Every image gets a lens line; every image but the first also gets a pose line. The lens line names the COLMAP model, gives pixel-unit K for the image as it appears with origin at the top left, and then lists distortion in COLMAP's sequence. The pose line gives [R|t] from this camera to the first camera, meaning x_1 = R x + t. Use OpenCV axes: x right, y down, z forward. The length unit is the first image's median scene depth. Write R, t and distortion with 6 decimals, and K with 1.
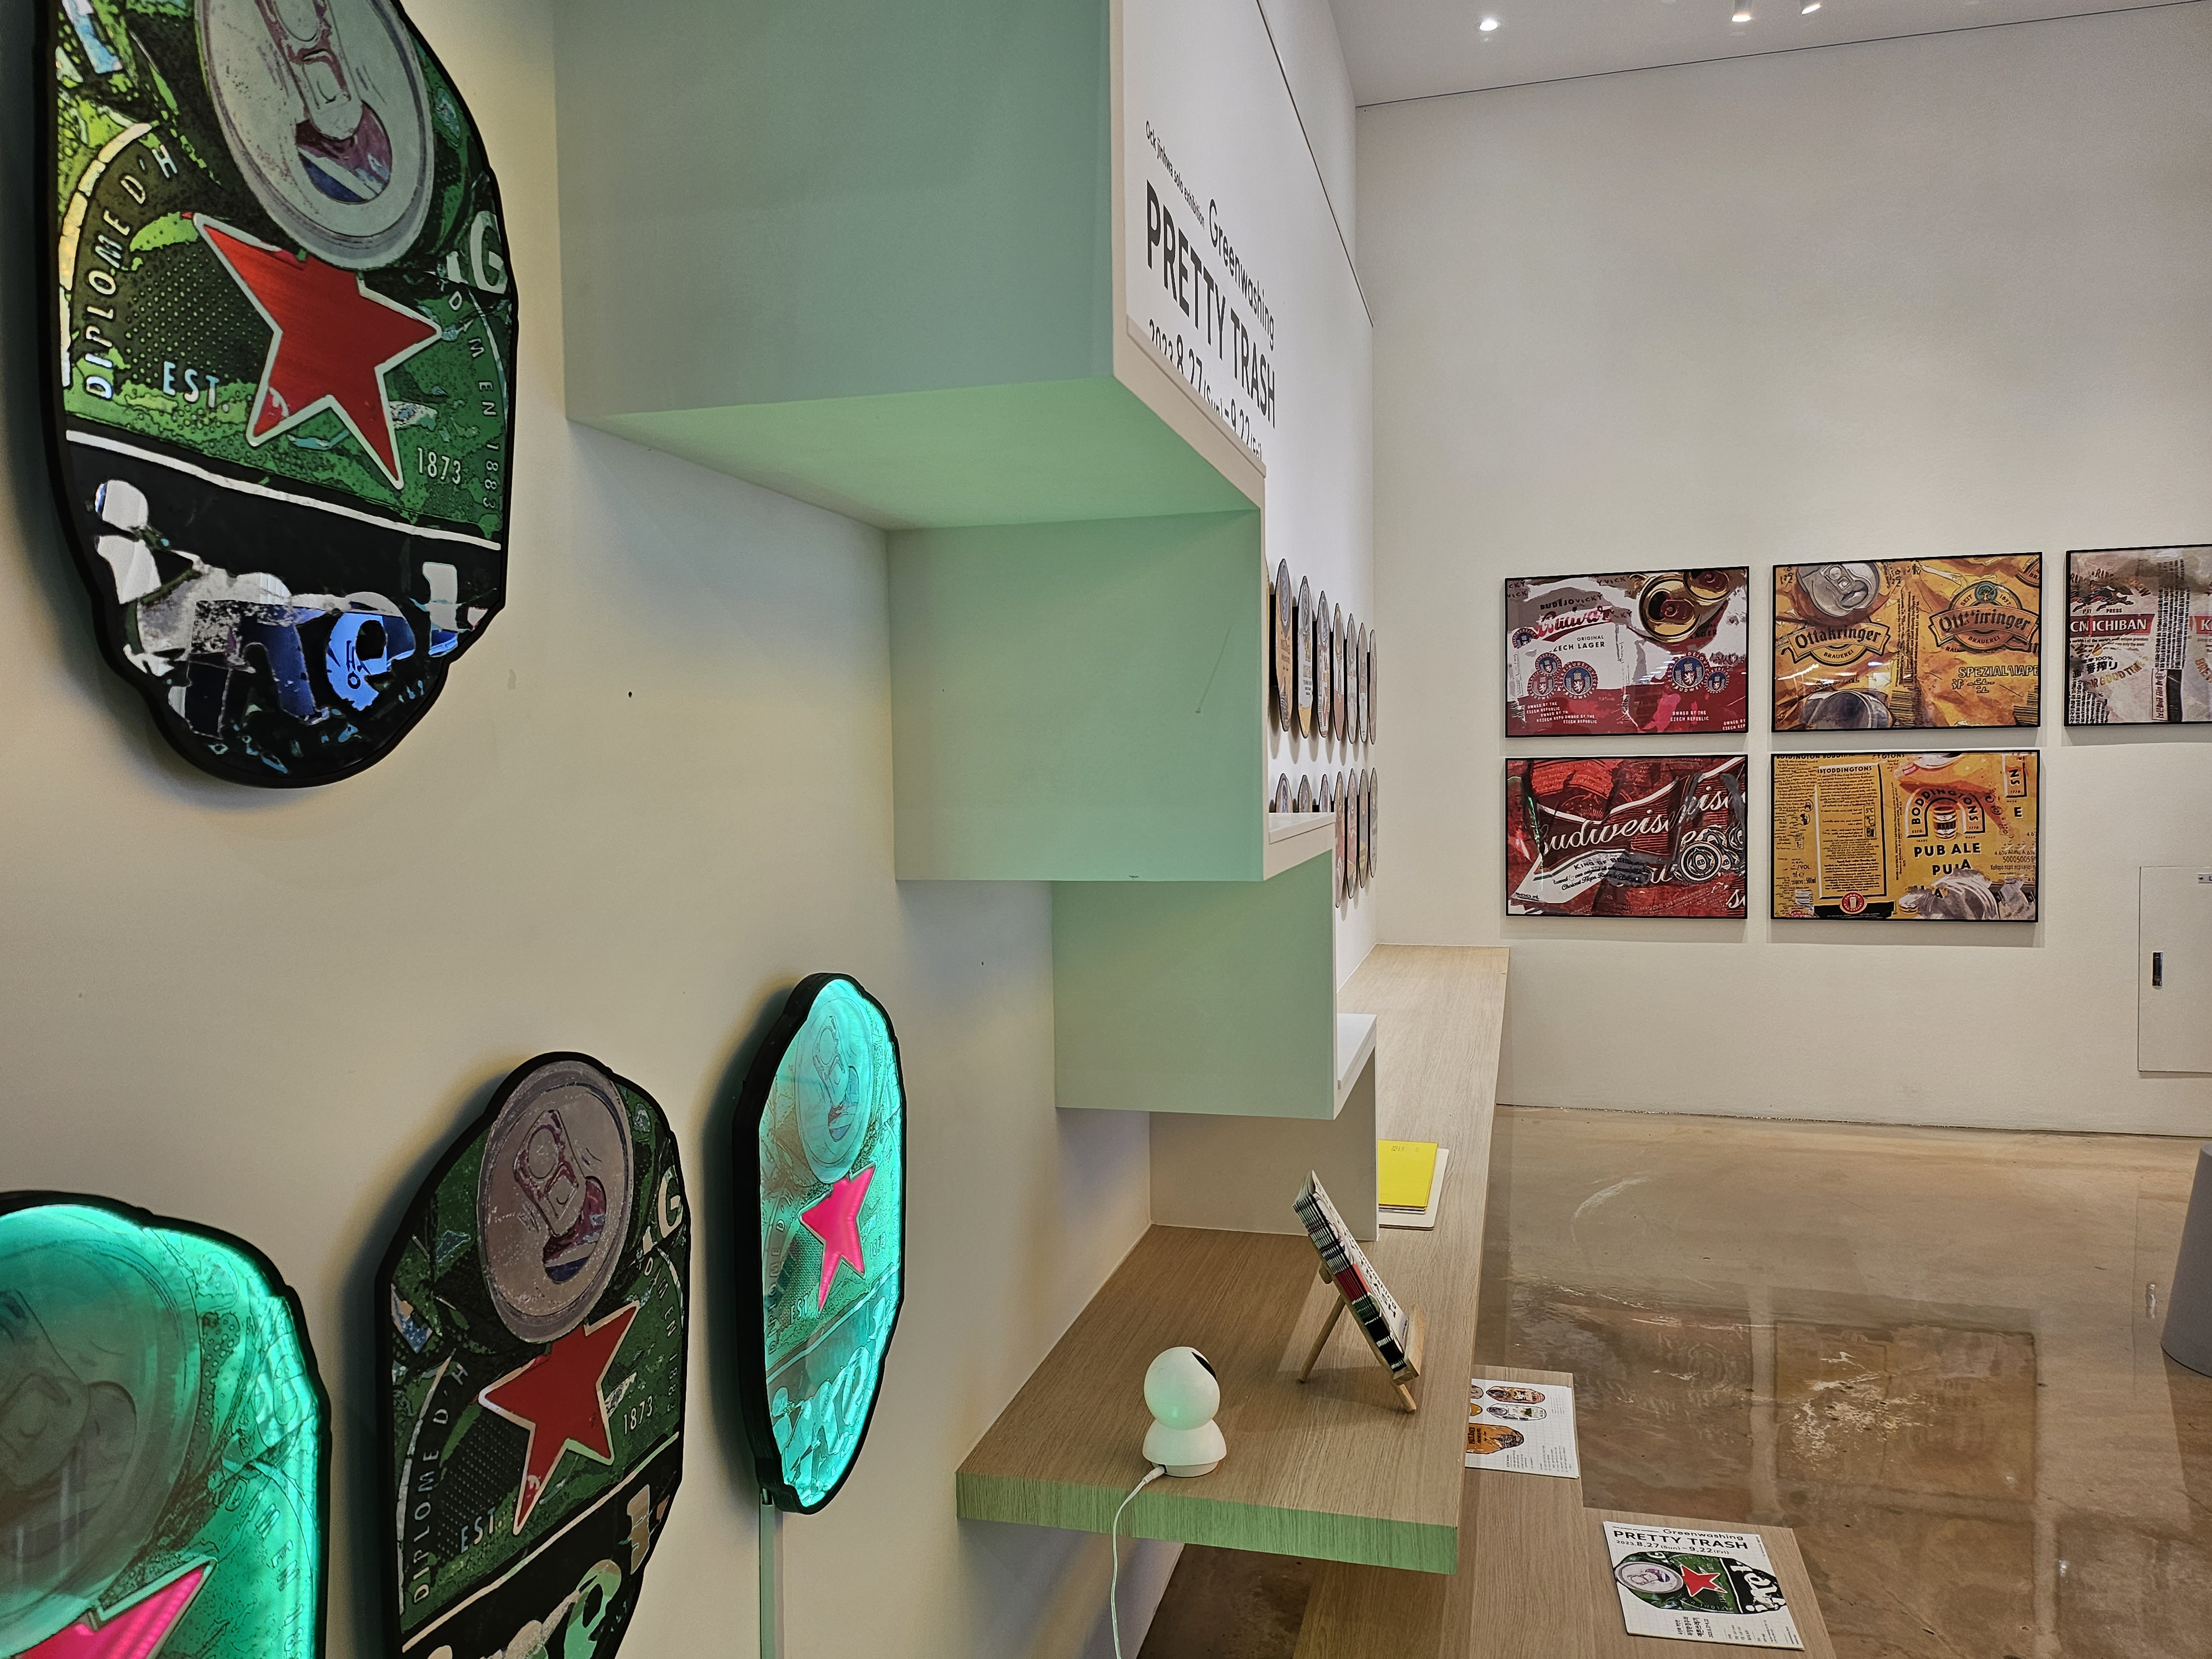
lens RADIAL K [[1557.1, 0, 1122.0], [0, 1557.1, 840.8], [0, 0, 1]] dist [0.066331, -0.067150]
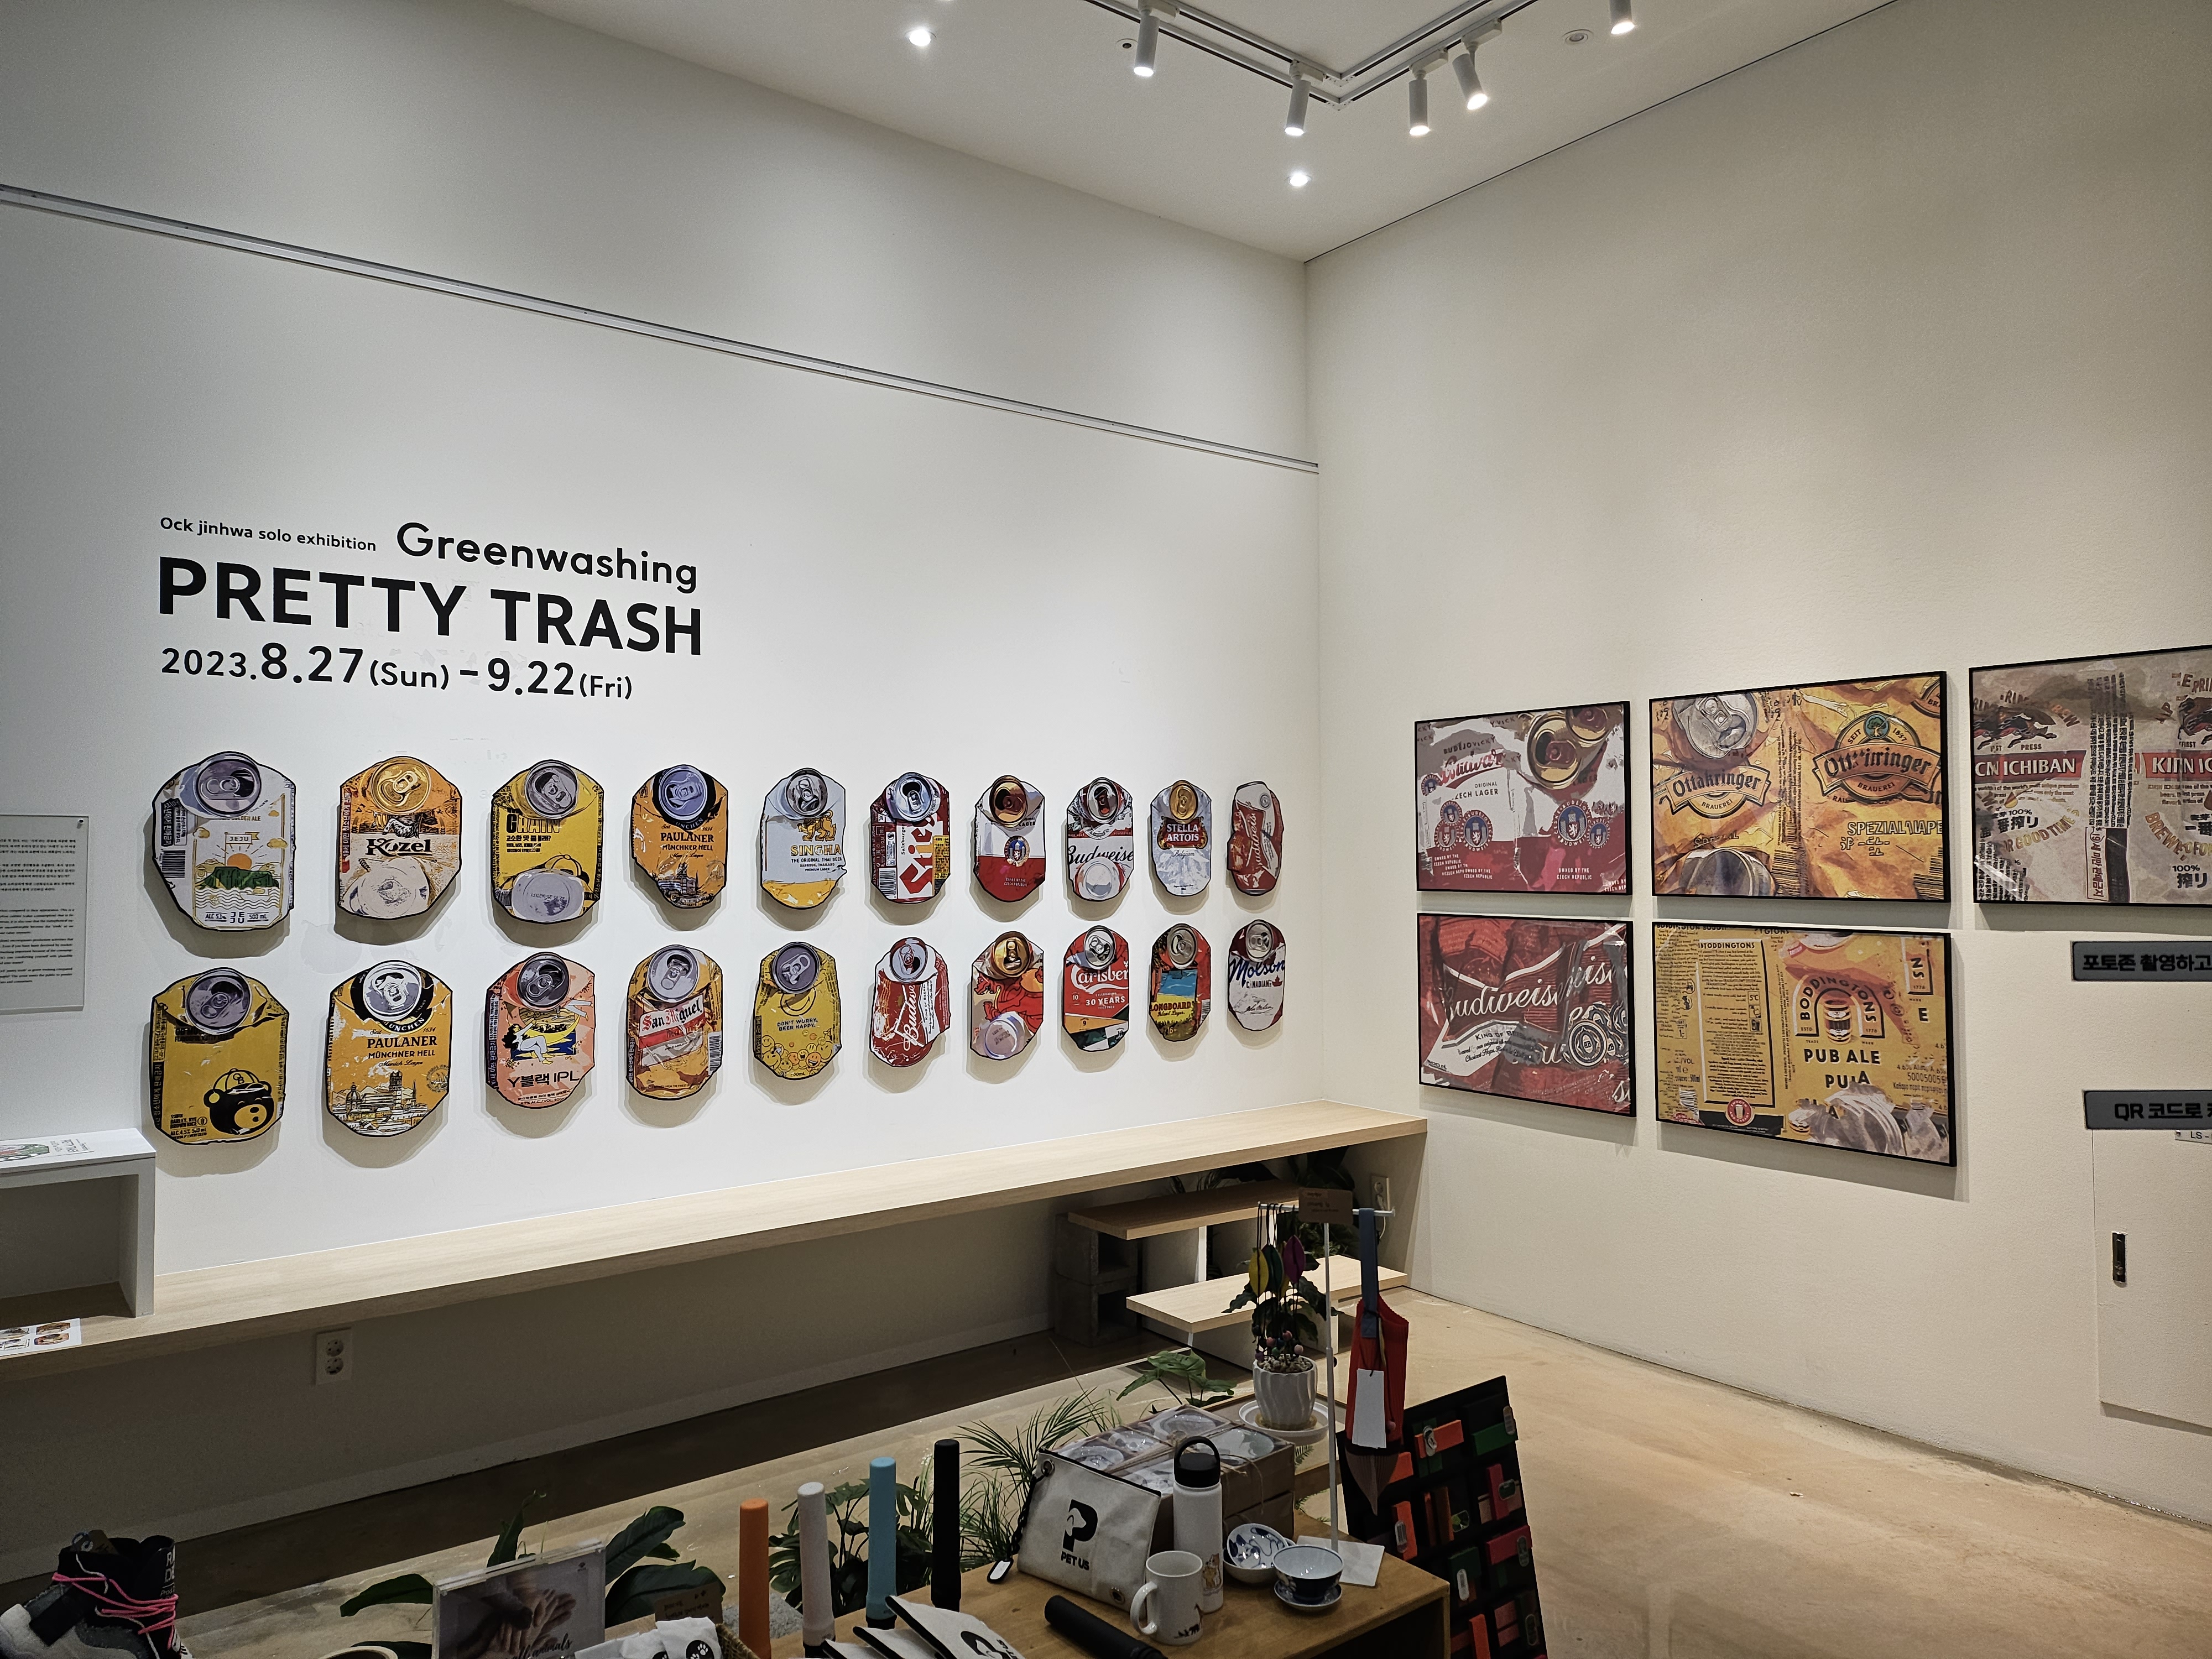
lens RADIAL K [[1543.9, 0, 1115.7], [0, 1543.9, 816.9], [0, 0, 1]] dist [0.081702, -0.066670]
pose [[0.797378, -0.004462, -0.603464, 0.700381], [-0.035975, 0.997843, -0.054913, -0.056192], [0.602407, 0.065496, 0.795497, 0.164935]]
